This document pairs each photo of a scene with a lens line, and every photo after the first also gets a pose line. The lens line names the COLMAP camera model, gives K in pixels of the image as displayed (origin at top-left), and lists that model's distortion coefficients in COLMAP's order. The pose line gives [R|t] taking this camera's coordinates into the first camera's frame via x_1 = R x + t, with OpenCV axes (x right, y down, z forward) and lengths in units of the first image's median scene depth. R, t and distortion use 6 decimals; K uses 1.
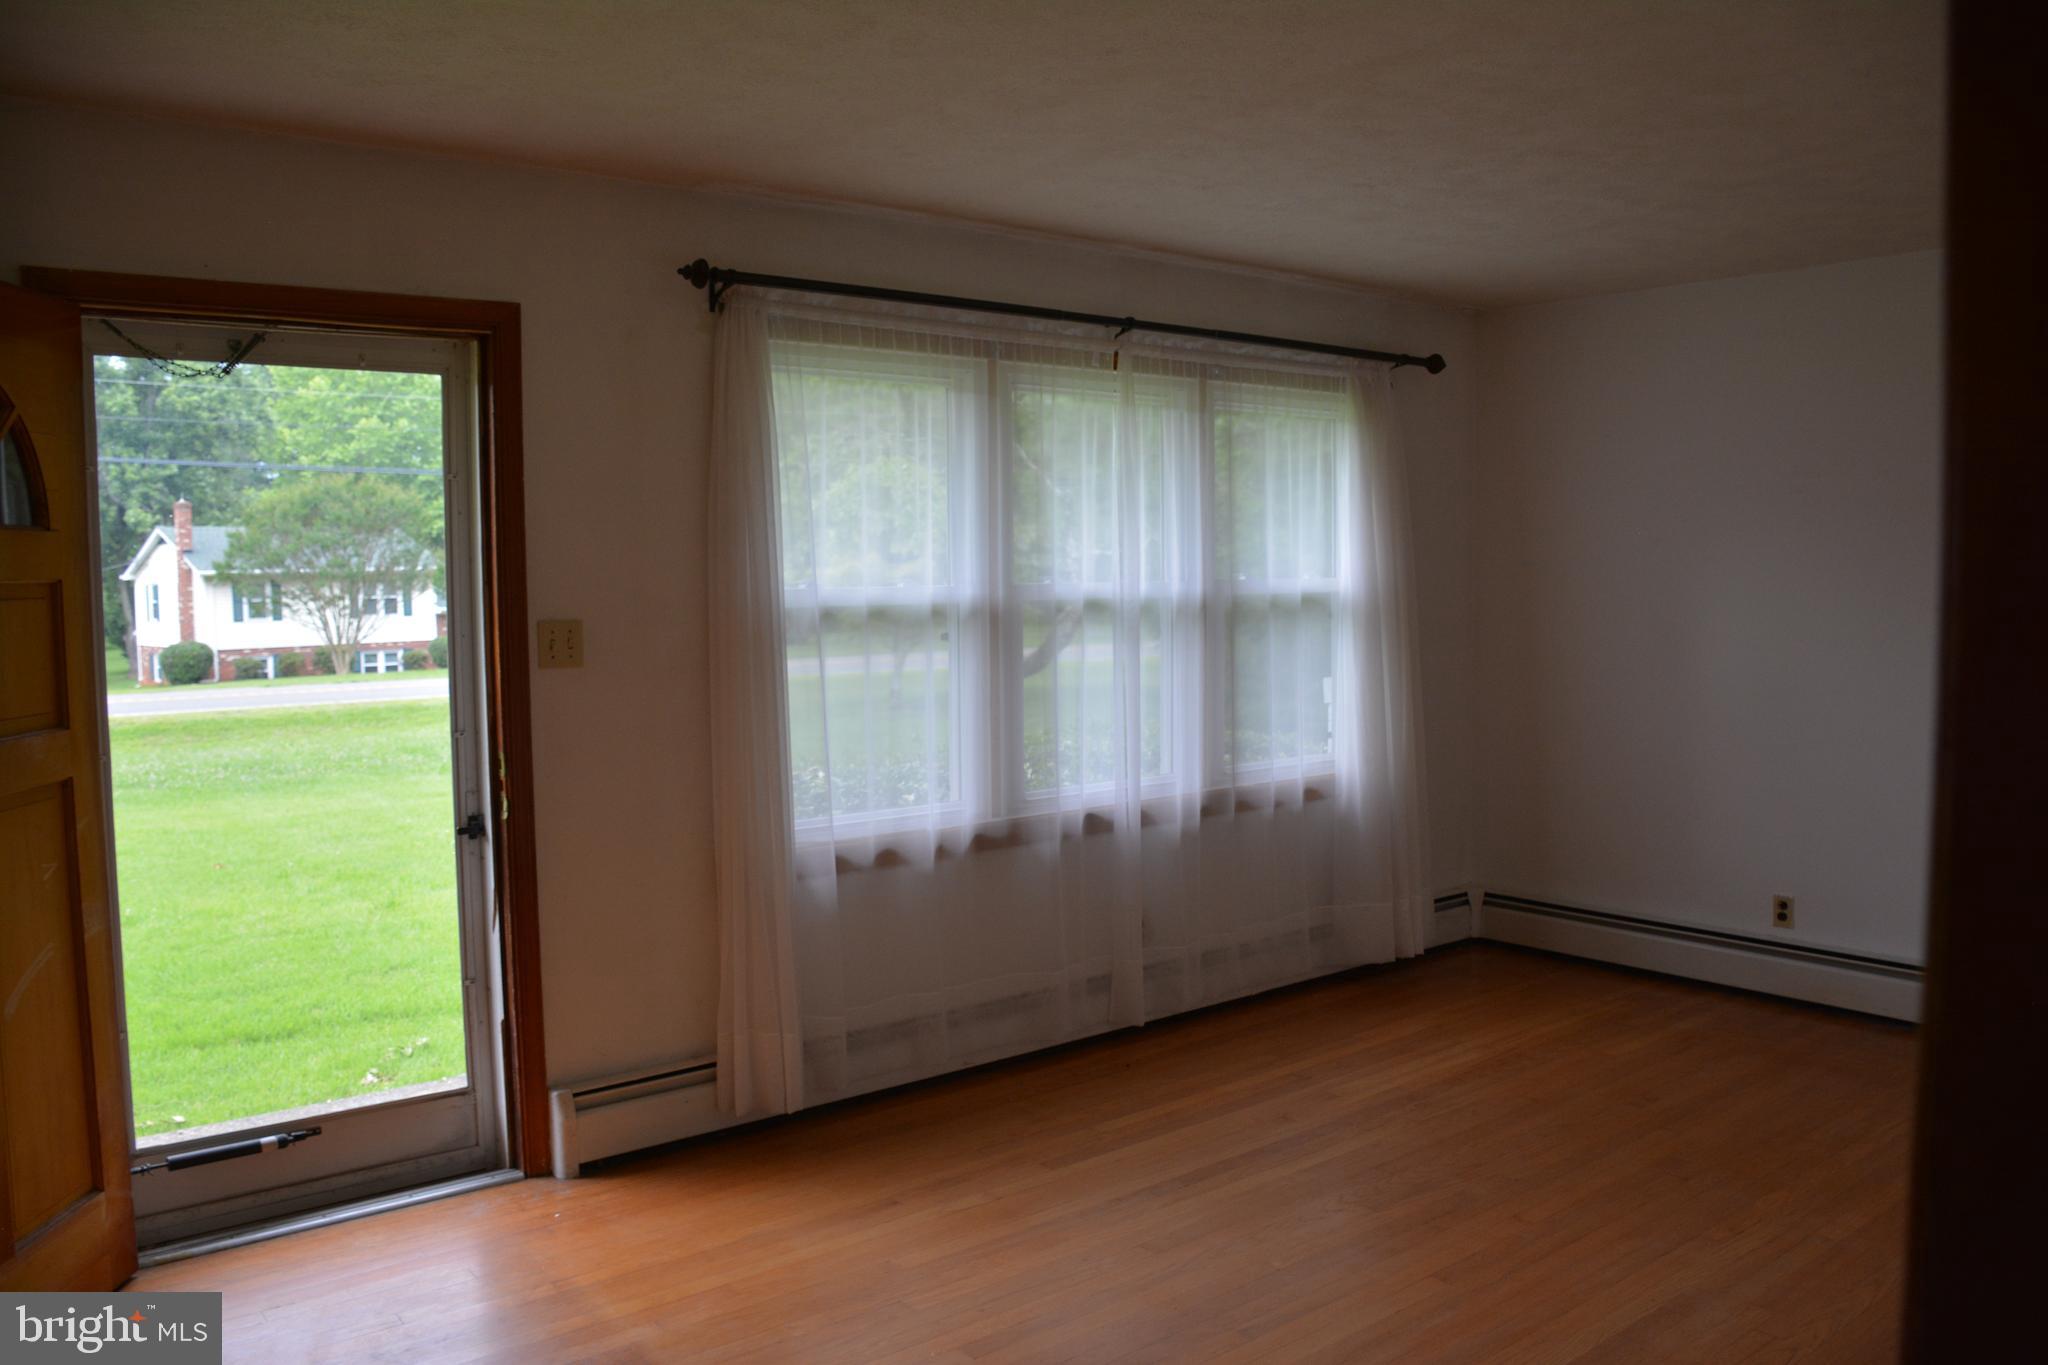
lens RADIAL K [[1587.3, 0, 1024.0], [0, 1587.3, 682.5], [0, 0, 1]] dist [-0.152628, 0.086759]
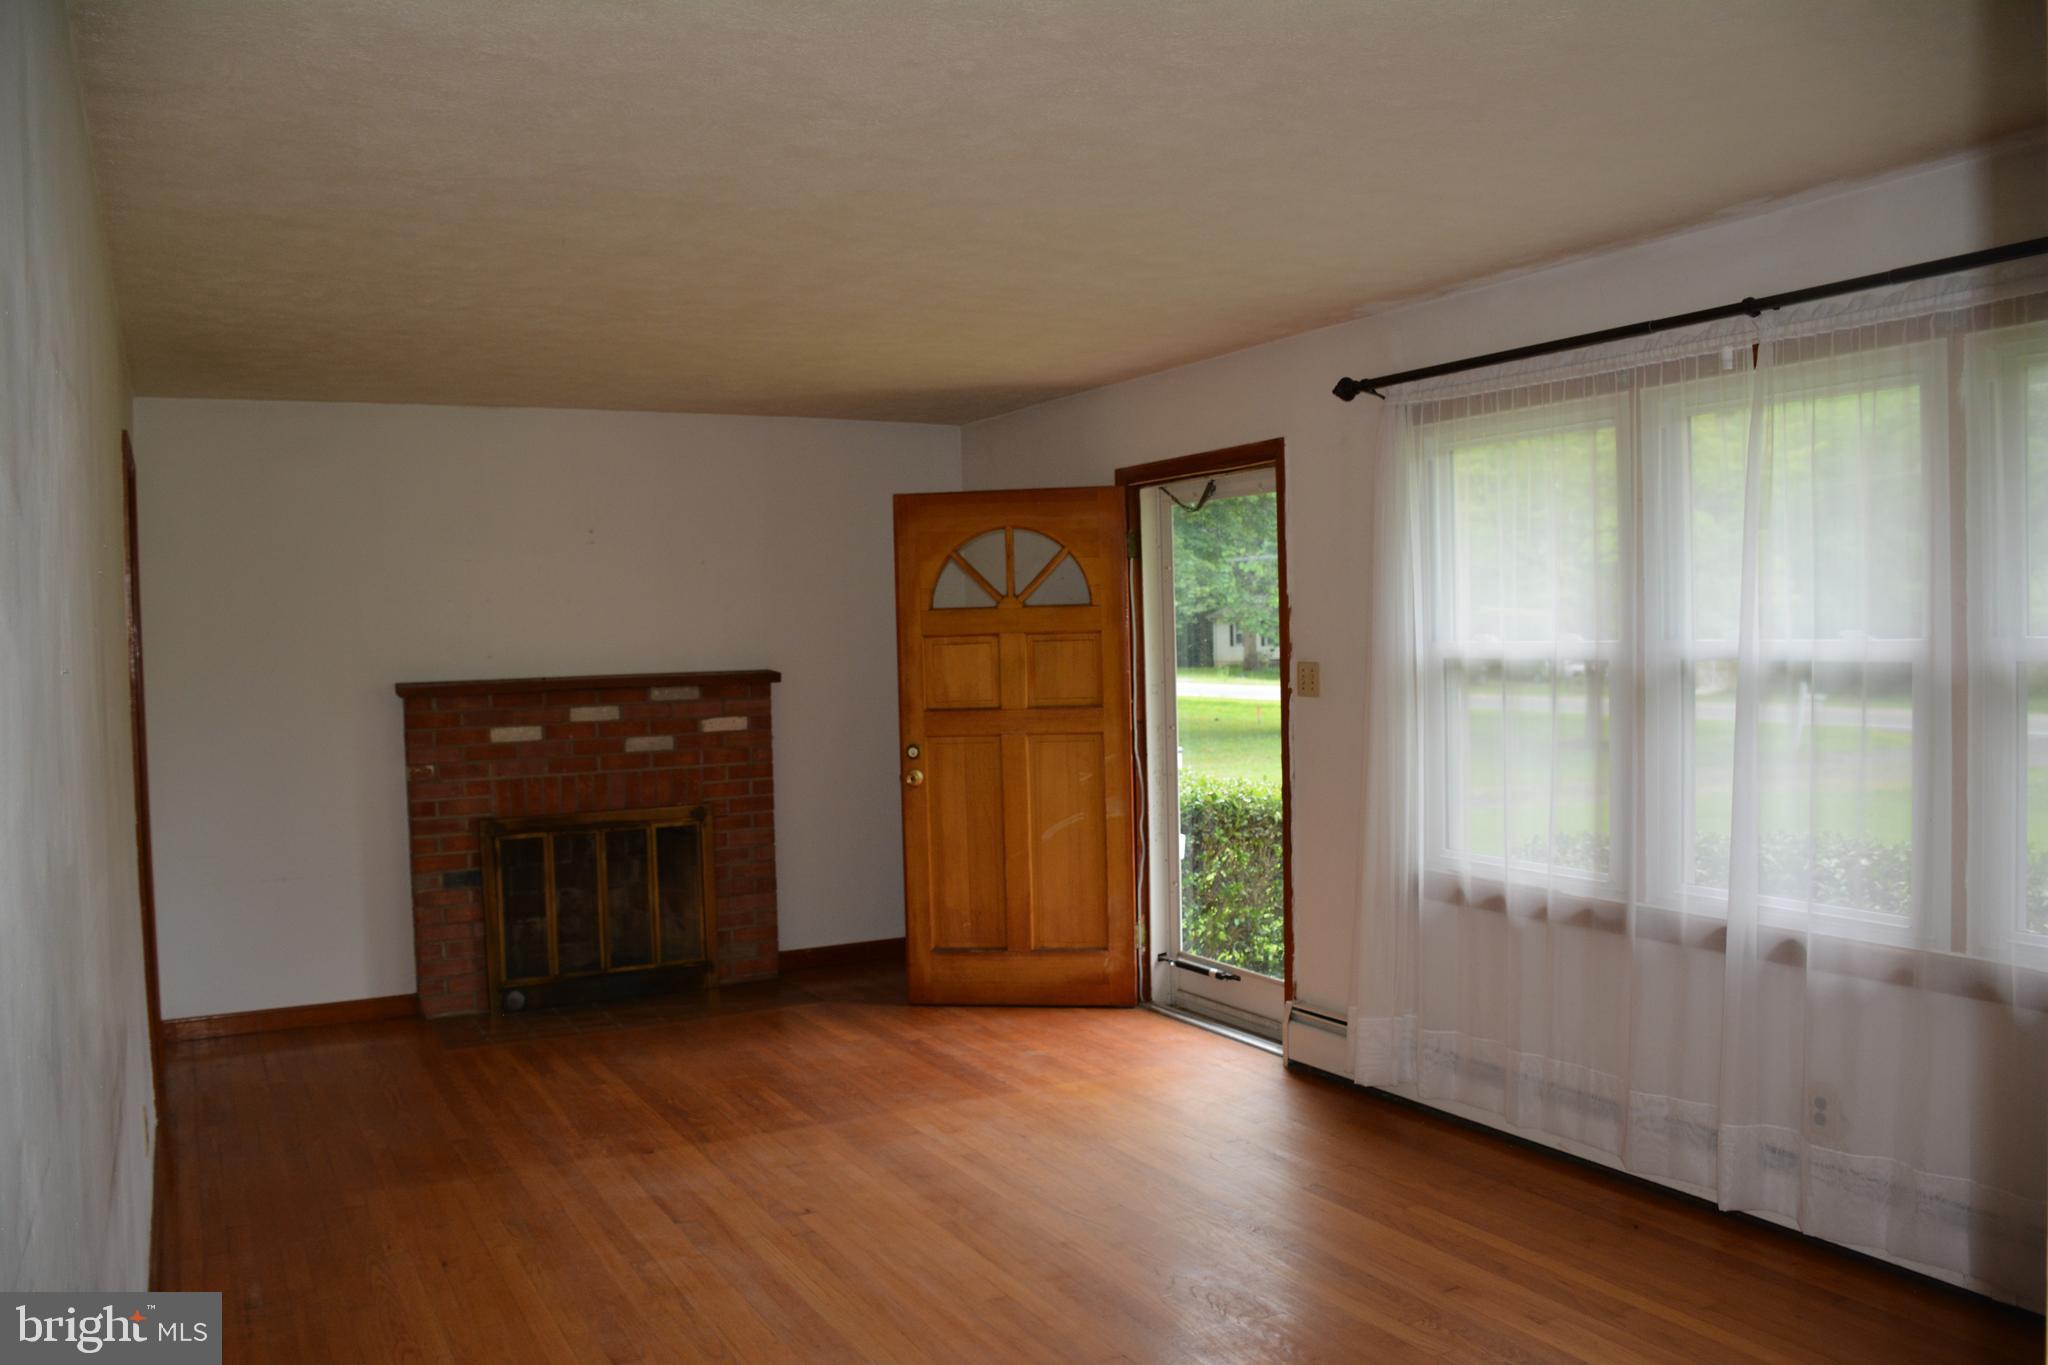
lens RADIAL K [[1587.3, 0, 1024.0], [0, 1587.3, 682.5], [0, 0, 1]] dist [-0.152628, 0.086759]
pose [[-0.175160, 0.047052, -0.983415, 0.923229], [-0.044590, 0.997453, 0.055666, -0.073166], [0.983530, 0.053601, -0.172616, 0.829876]]
